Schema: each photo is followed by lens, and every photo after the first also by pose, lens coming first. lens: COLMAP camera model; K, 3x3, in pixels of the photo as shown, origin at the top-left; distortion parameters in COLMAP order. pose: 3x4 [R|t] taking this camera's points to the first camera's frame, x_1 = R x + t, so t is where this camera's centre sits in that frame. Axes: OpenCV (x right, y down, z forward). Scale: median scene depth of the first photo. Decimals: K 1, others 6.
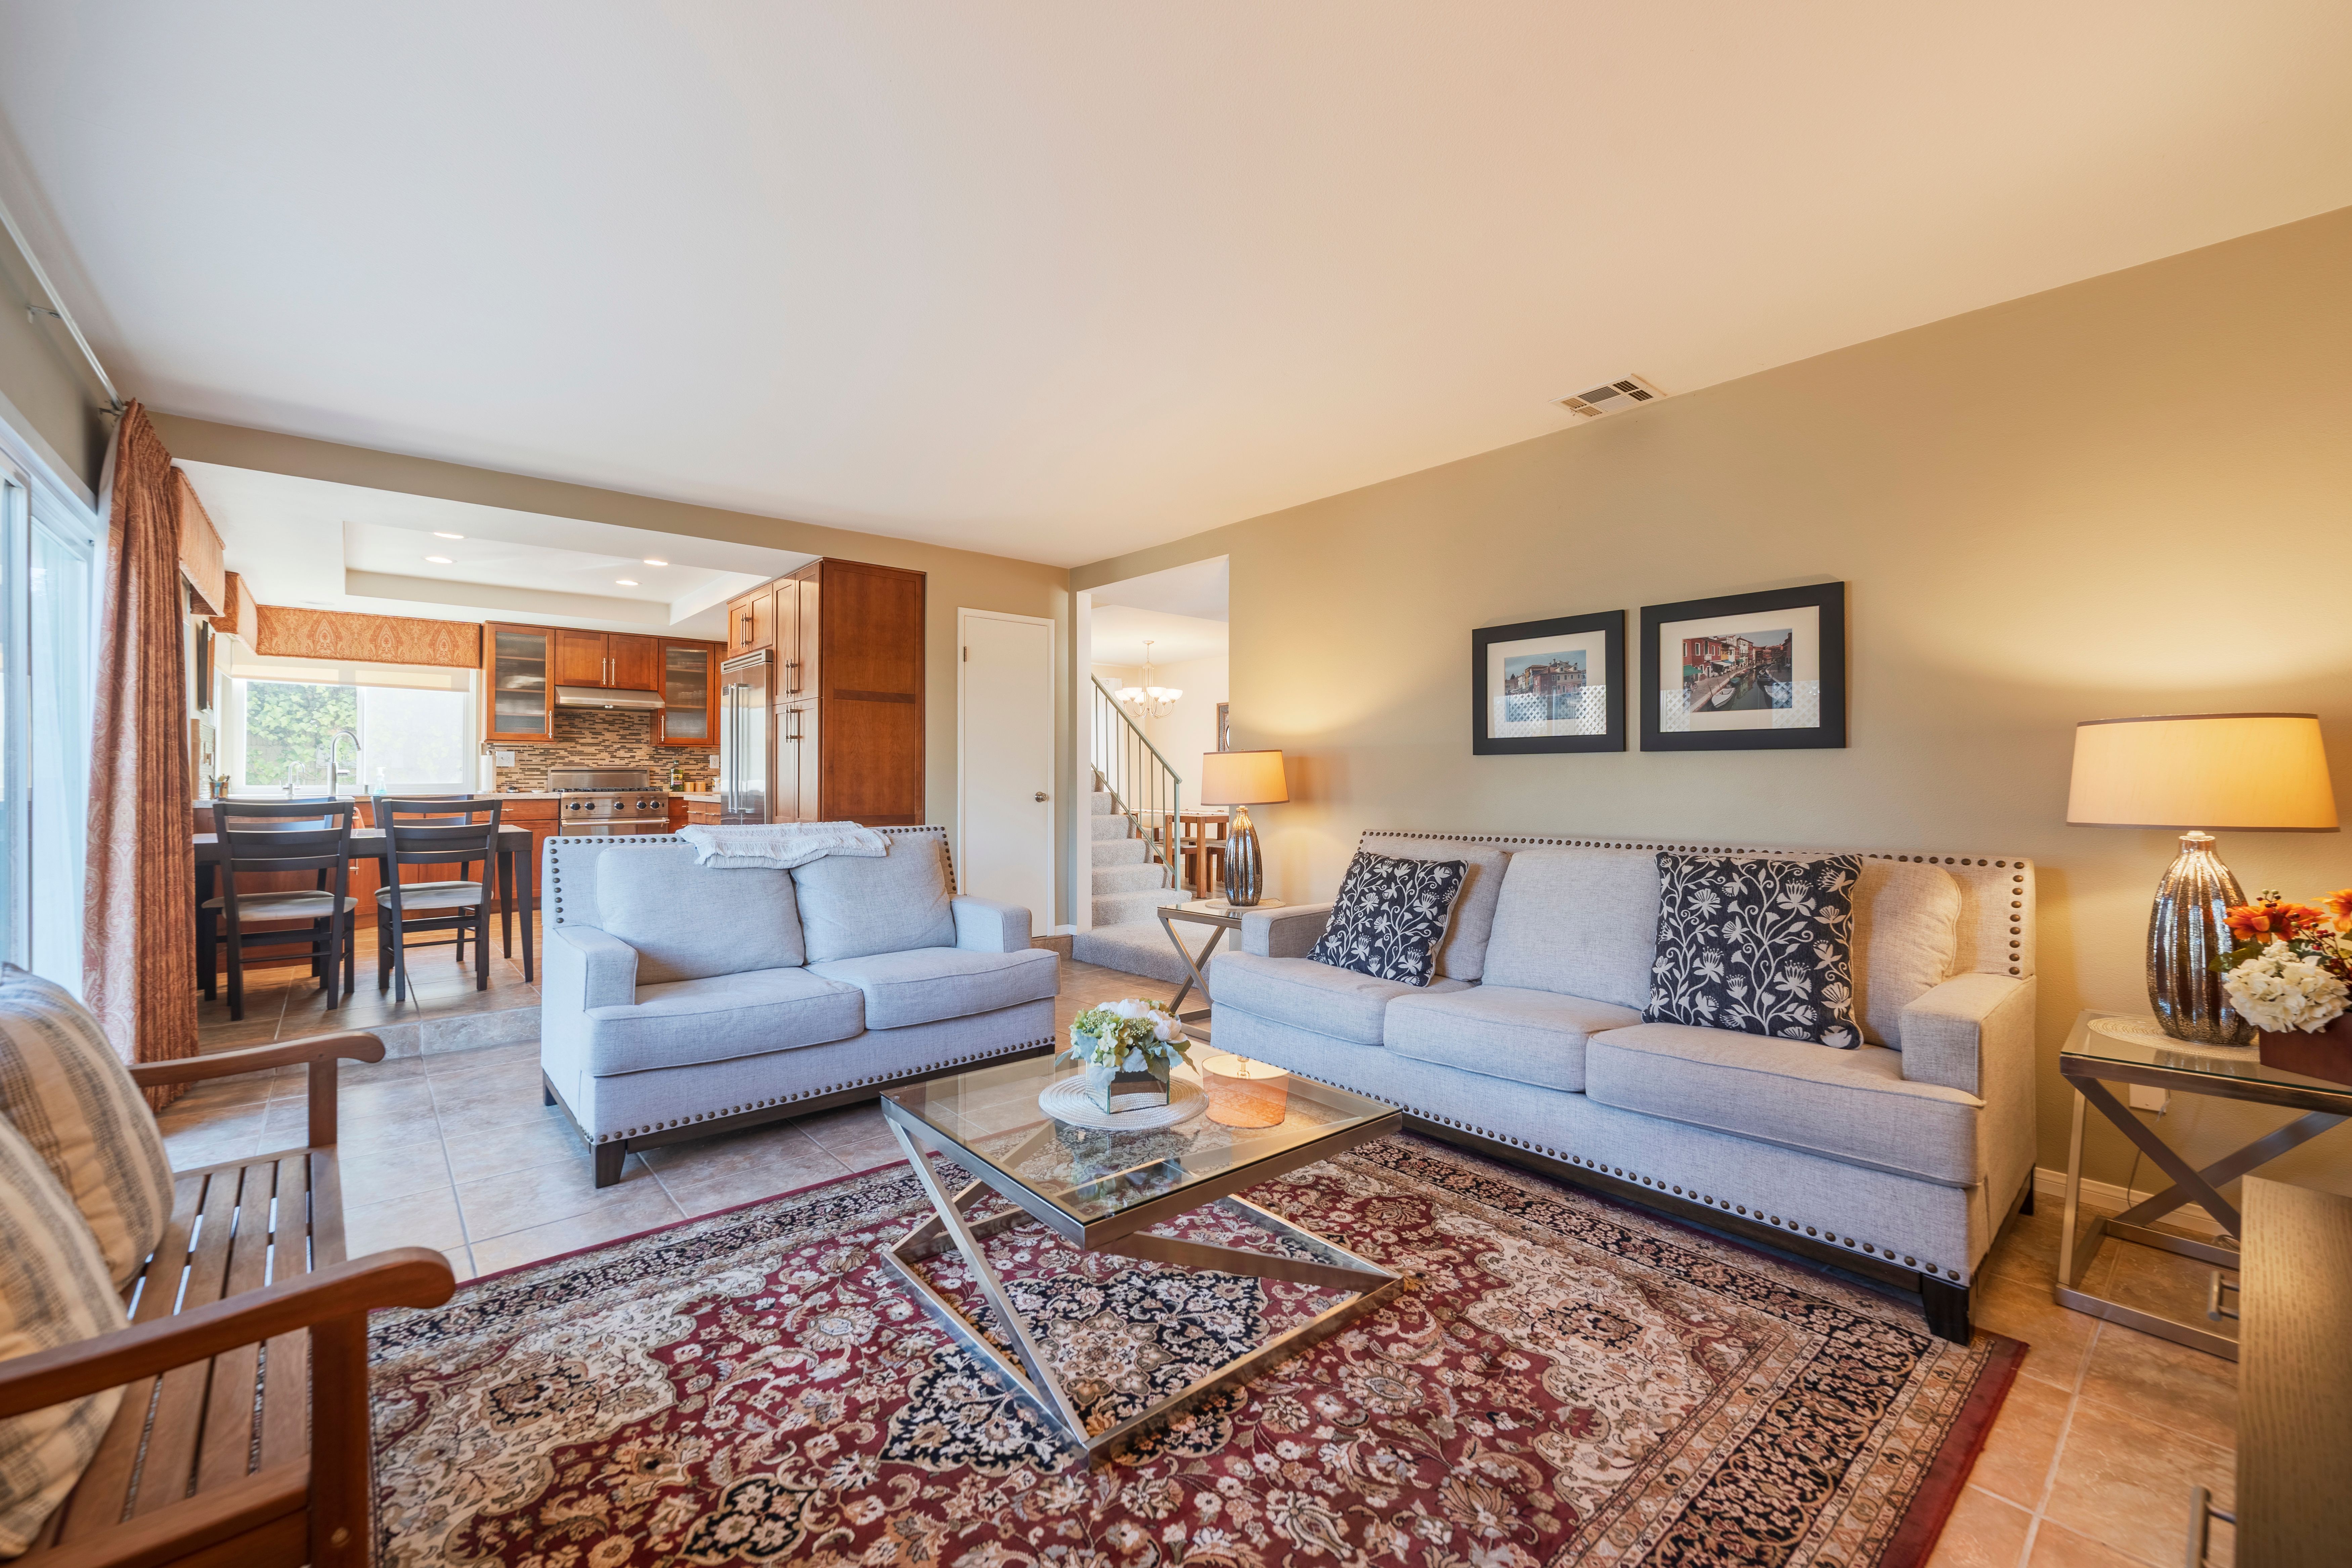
lens RADIAL K [[953.1, 0, 1164.6], [0, 953.1, 770.8], [0, 0, 1]] dist [-0.002384, -0.000767]
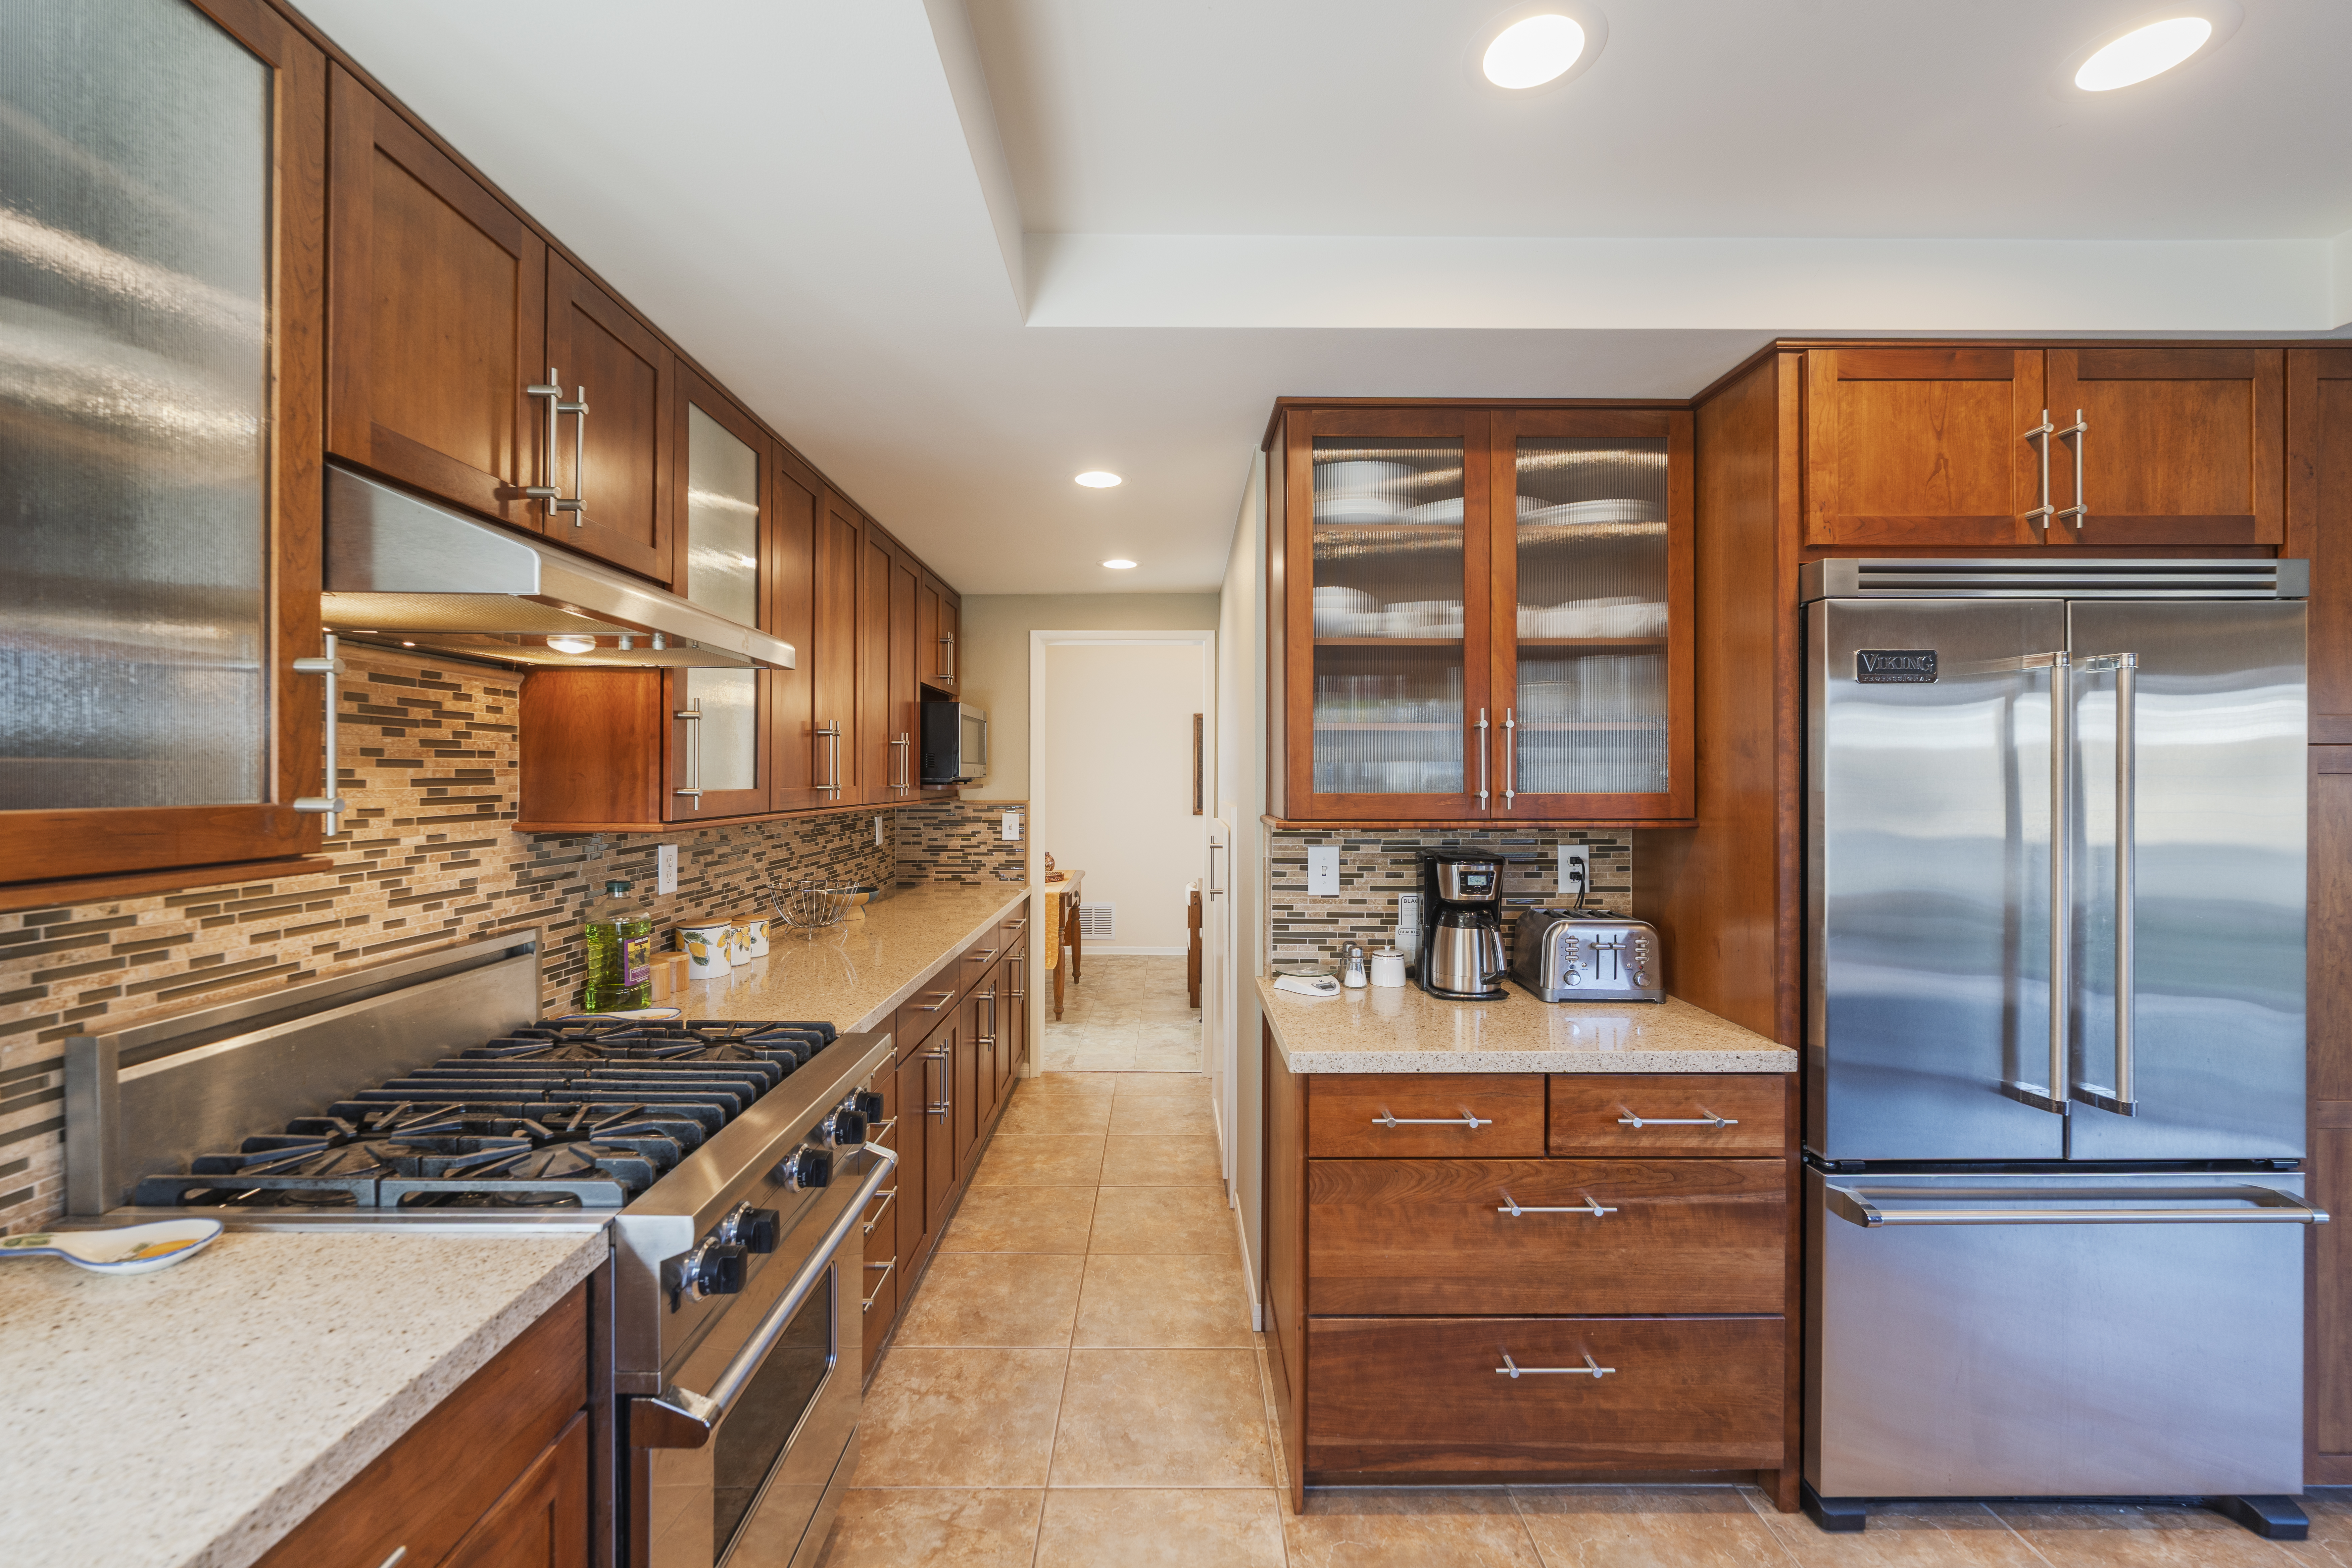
lens RADIAL K [[953.1, 0, 1167.8], [0, 953.1, 776.3], [0, 0, 1]] dist [-0.002384, -0.000767]
pose [[0.645252, -0.003761, 0.763961, -0.631473], [-0.004406, 0.999953, 0.008644, -0.041833], [-0.763958, -0.008943, 0.645205, 0.770181]]
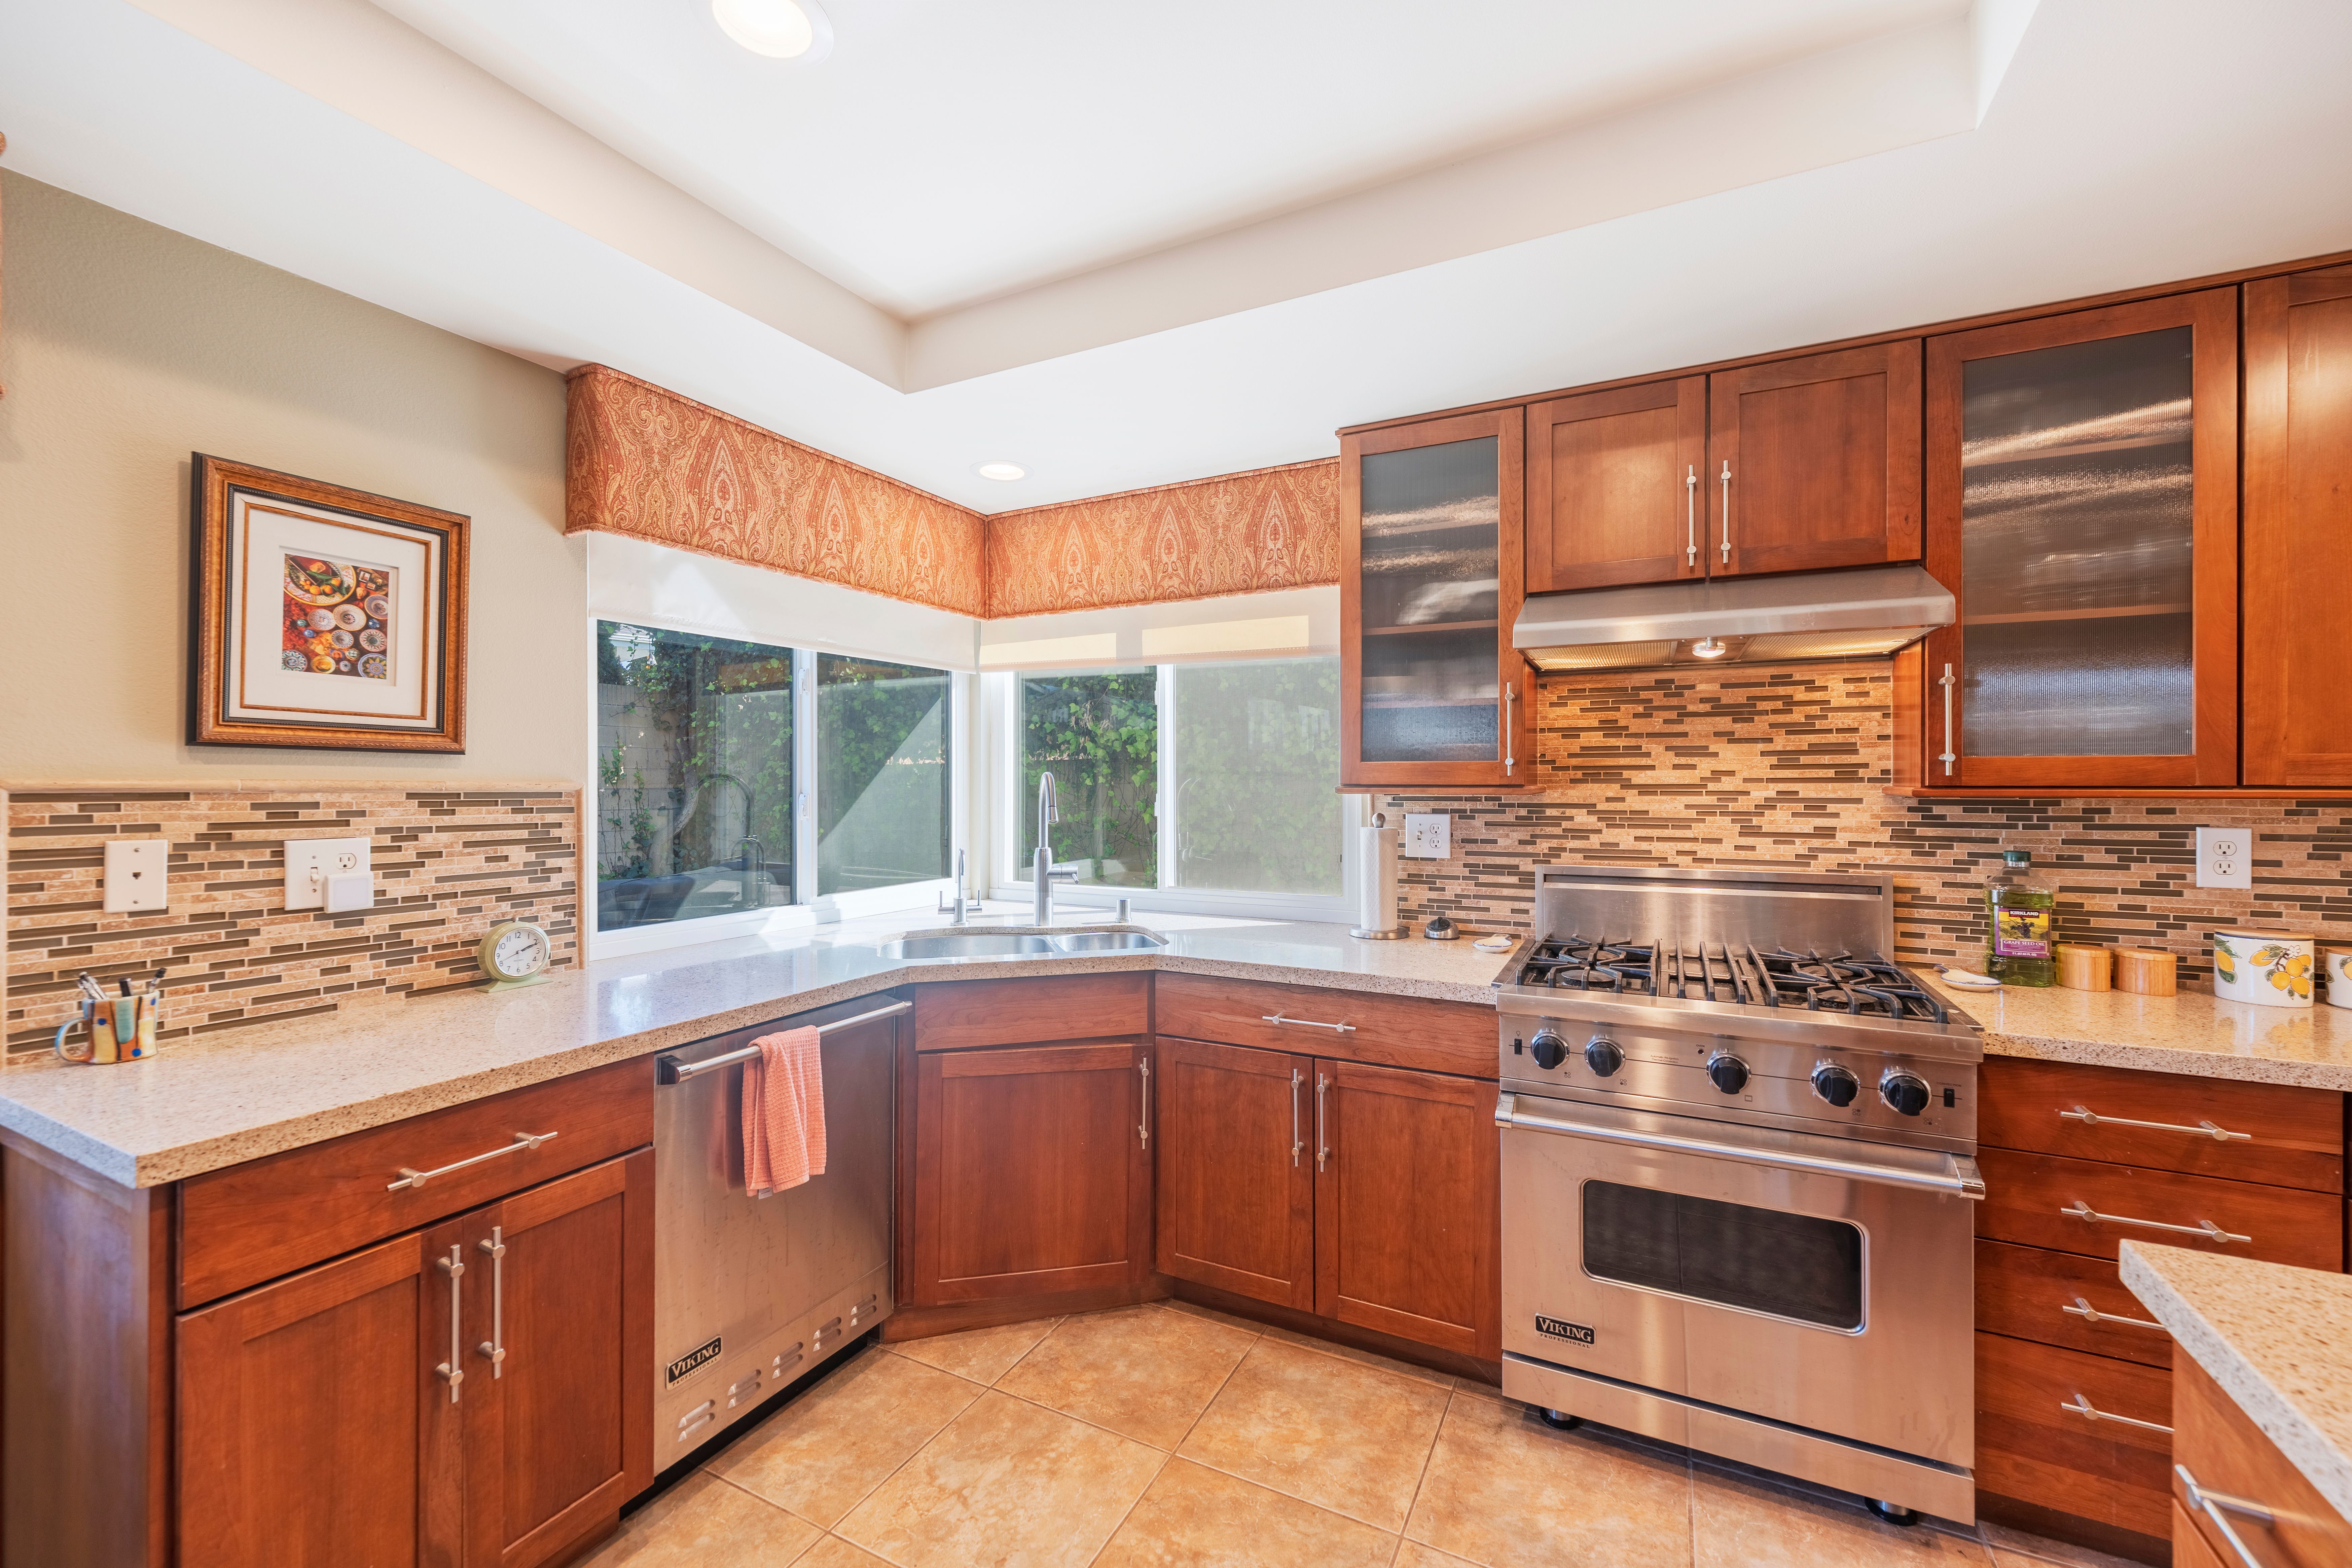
lens RADIAL K [[953.1, 0, 1165.9], [0, 953.1, 781.1], [0, 0, 1]] dist [-0.002384, -0.000767]
pose [[0.370965, -0.004126, -0.928638, -0.386561], [0.008714, 0.999962, -0.000962, -0.031284], [0.928606, -0.007736, 0.370987, 0.744573]]
